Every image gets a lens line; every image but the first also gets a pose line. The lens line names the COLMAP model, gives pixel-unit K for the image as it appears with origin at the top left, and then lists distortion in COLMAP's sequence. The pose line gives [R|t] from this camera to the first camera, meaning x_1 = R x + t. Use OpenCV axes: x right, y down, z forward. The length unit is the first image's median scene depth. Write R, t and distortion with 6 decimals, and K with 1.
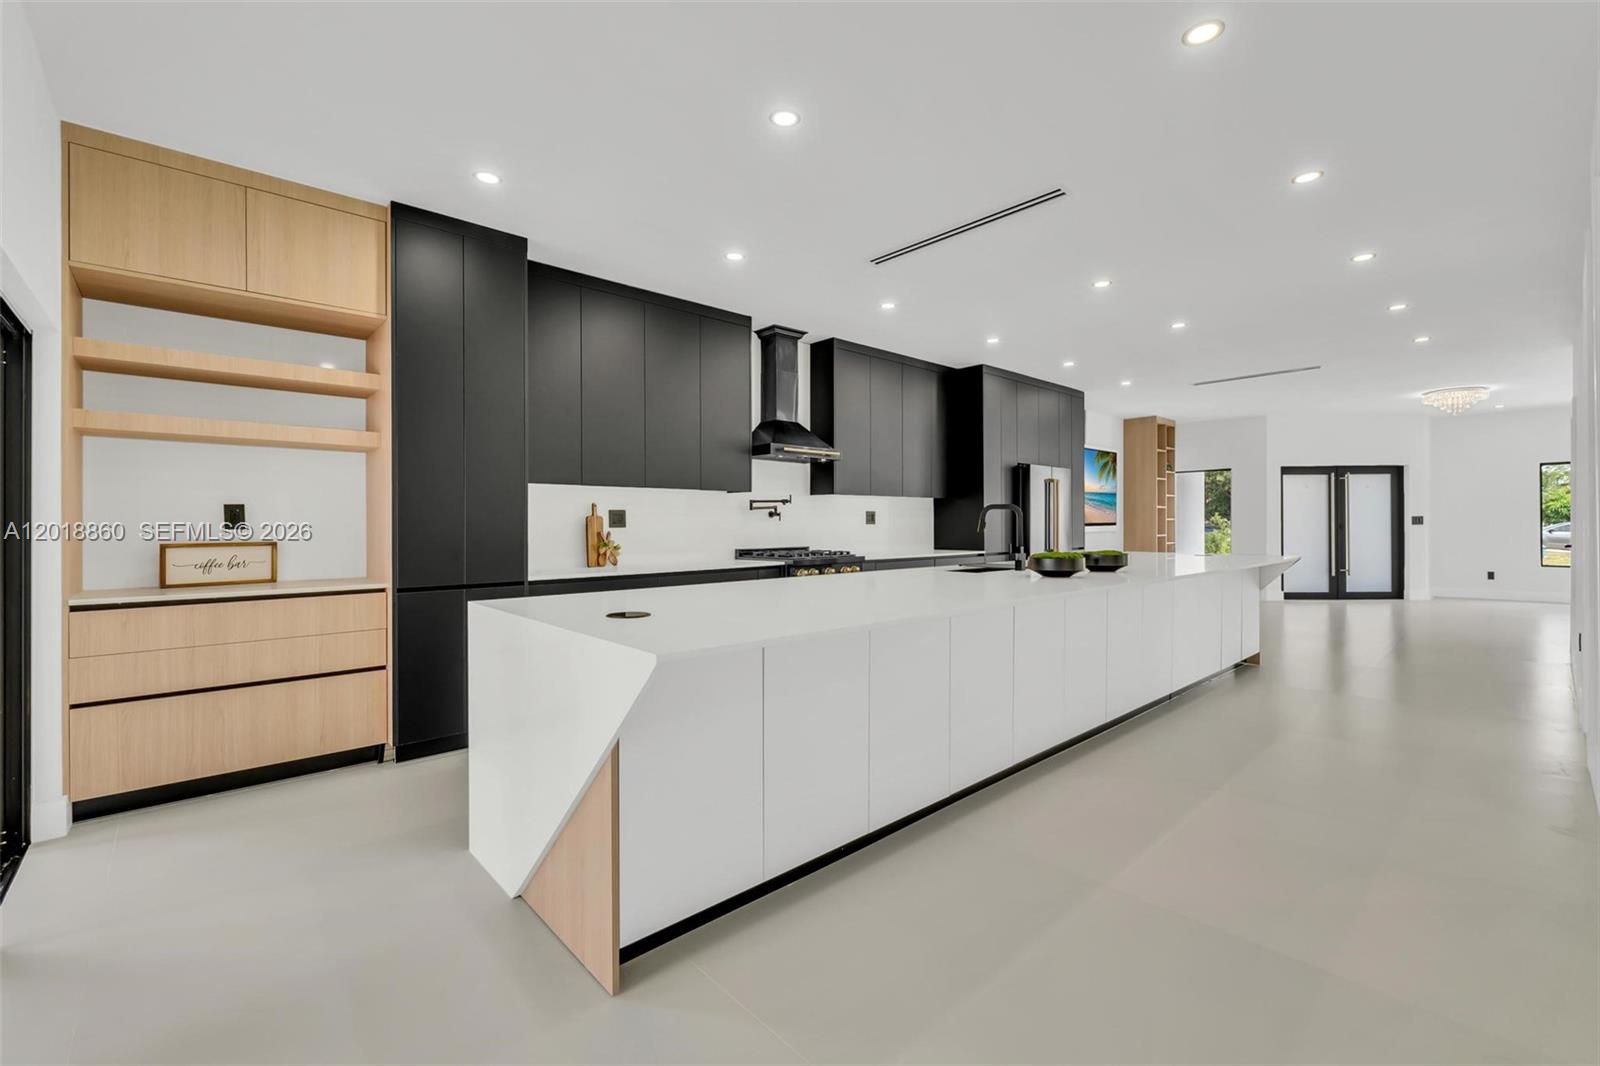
lens RADIAL K [[682.6, 0, 804.5], [0, 682.6, 524.7], [0, 0, 1]] dist [0.003045, 0.000160]
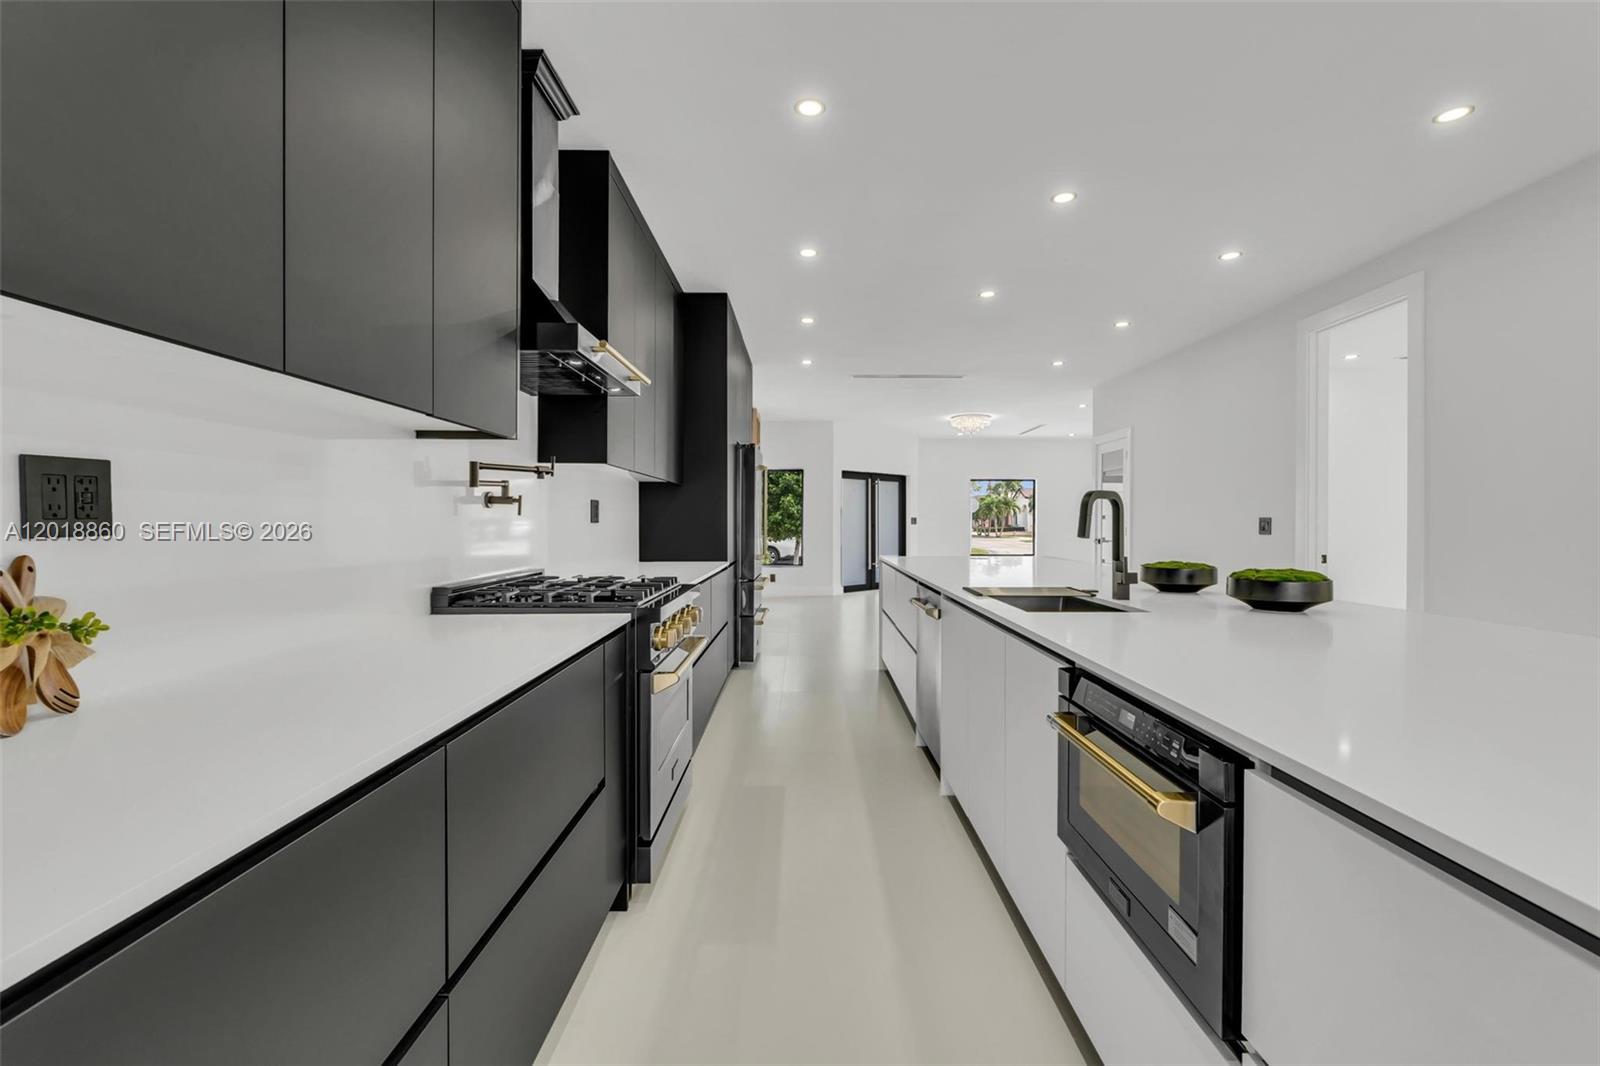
lens RADIAL K [[682.6, 0, 804.5], [0, 682.6, 524.7], [0, 0, 1]] dist [0.003045, 0.000160]
pose [[0.678703, 0.001278, 0.734412, -0.245215], [-0.002924, 0.999995, 0.000962, -0.000469], [-0.734407, -0.002800, 0.678703, 0.598746]]
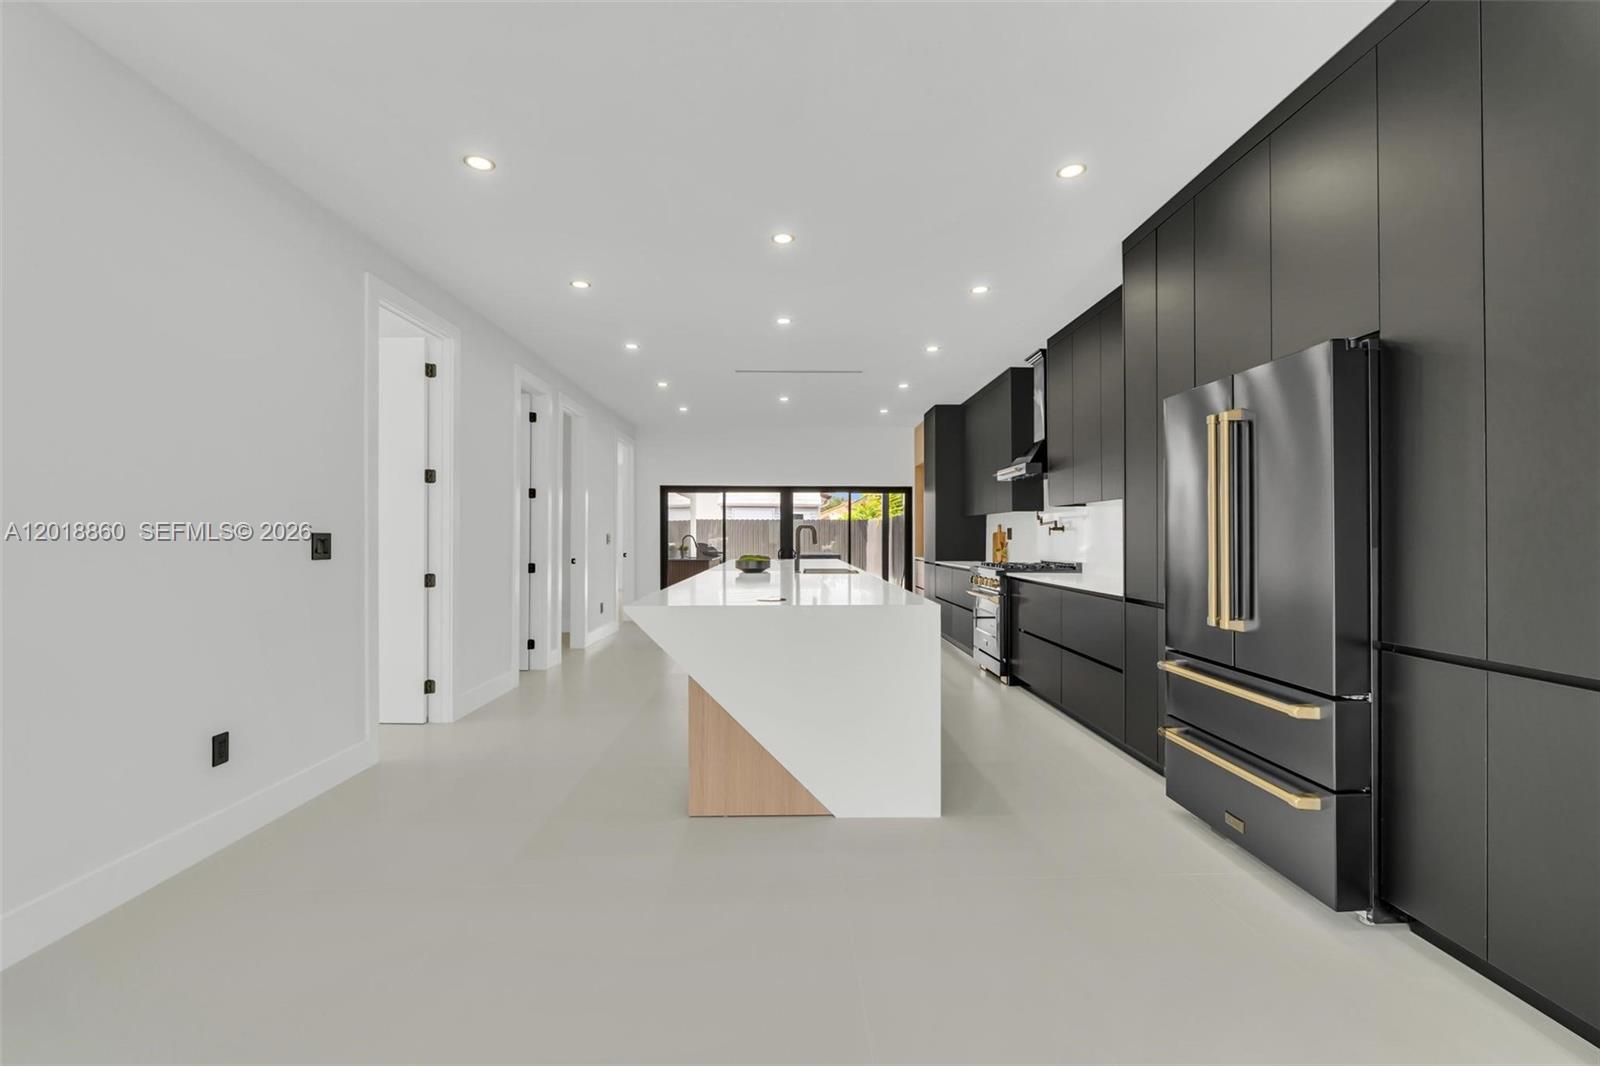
lens RADIAL K [[667.2, 0, 800.0], [0, 667.2, 533.0], [0, 0, 1]] dist [-0.026310, -0.000072]
pose [[-0.659681, 0.002279, -0.751542, 1.026140], [0.003028, 0.999995, 0.000376, -0.011075], [0.751540, -0.002028, -0.659685, 1.451260]]
